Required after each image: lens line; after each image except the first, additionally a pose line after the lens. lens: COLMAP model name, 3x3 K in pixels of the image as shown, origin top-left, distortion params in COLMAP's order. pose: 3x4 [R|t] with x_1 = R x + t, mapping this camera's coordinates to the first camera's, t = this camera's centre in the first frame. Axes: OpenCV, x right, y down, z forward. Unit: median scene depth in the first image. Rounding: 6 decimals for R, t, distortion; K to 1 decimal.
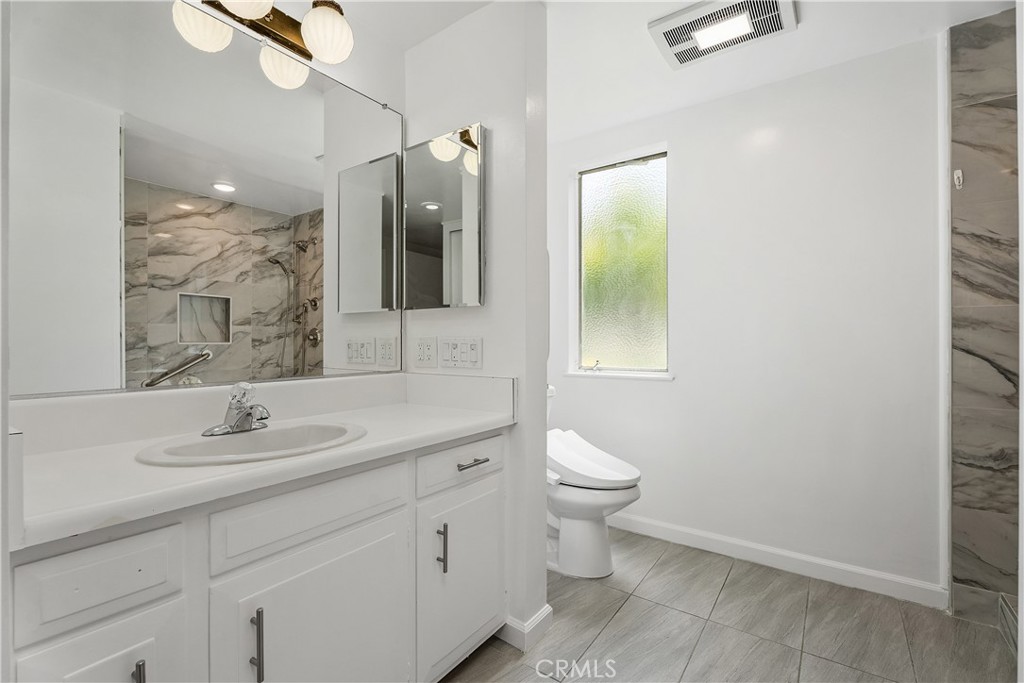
lens RADIAL K [[457.7, 0, 510.6], [0, 457.7, 343.2], [0, 0, 1]] dist [0.003616, -0.001895]
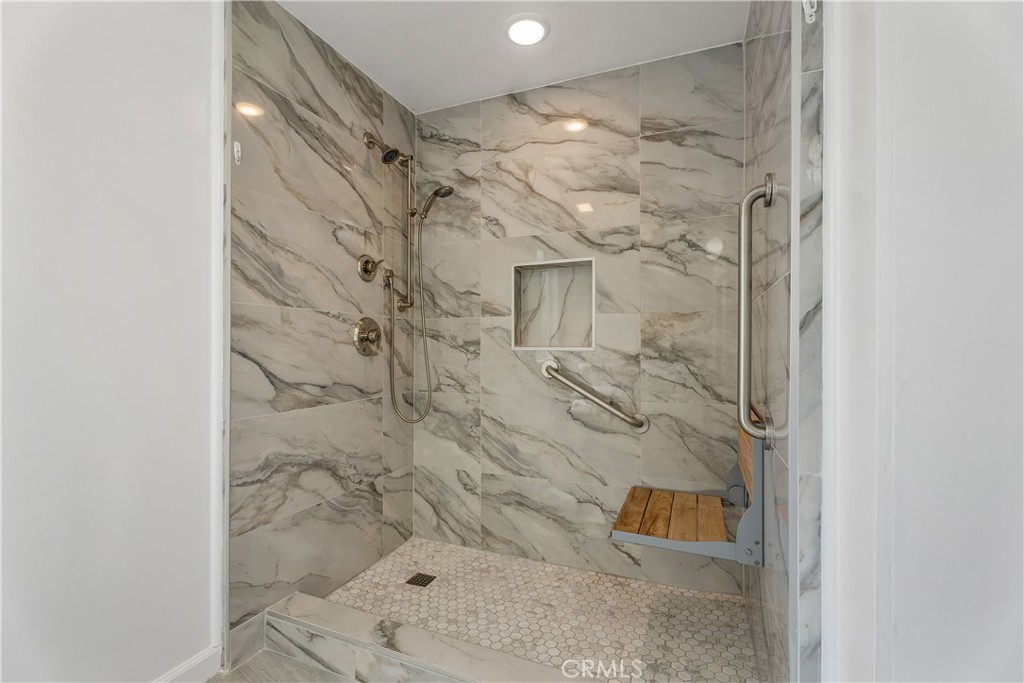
lens RADIAL K [[457.7, 0, 511.2], [0, 457.7, 341.2], [0, 0, 1]] dist [0.003616, -0.001895]
pose [[-0.226307, 0.005012, 0.974043, 0.024267], [-0.002917, 0.999979, -0.005823, -0.003024], [-0.974052, -0.004159, -0.226288, 0.545387]]
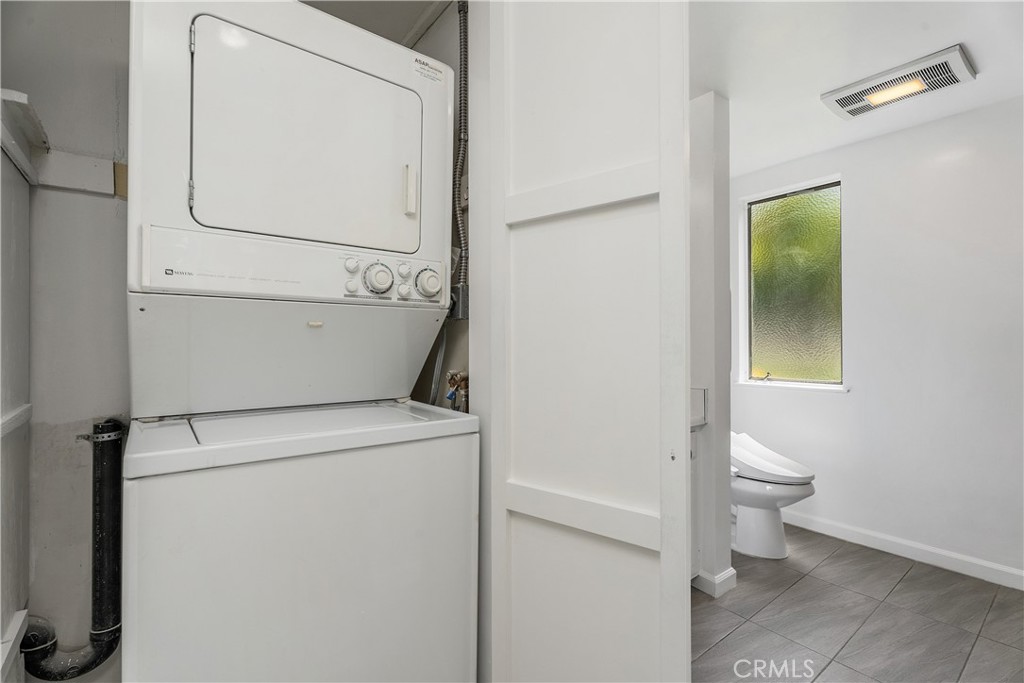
lens RADIAL K [[457.7, 0, 514.1], [0, 457.7, 341.2], [0, 0, 1]] dist [0.003616, -0.001895]
pose [[0.957130, -0.002608, -0.289648, -0.124186], [0.000544, 0.999974, -0.007206, -0.047441], [0.289660, 0.006740, 0.957106, -0.384296]]
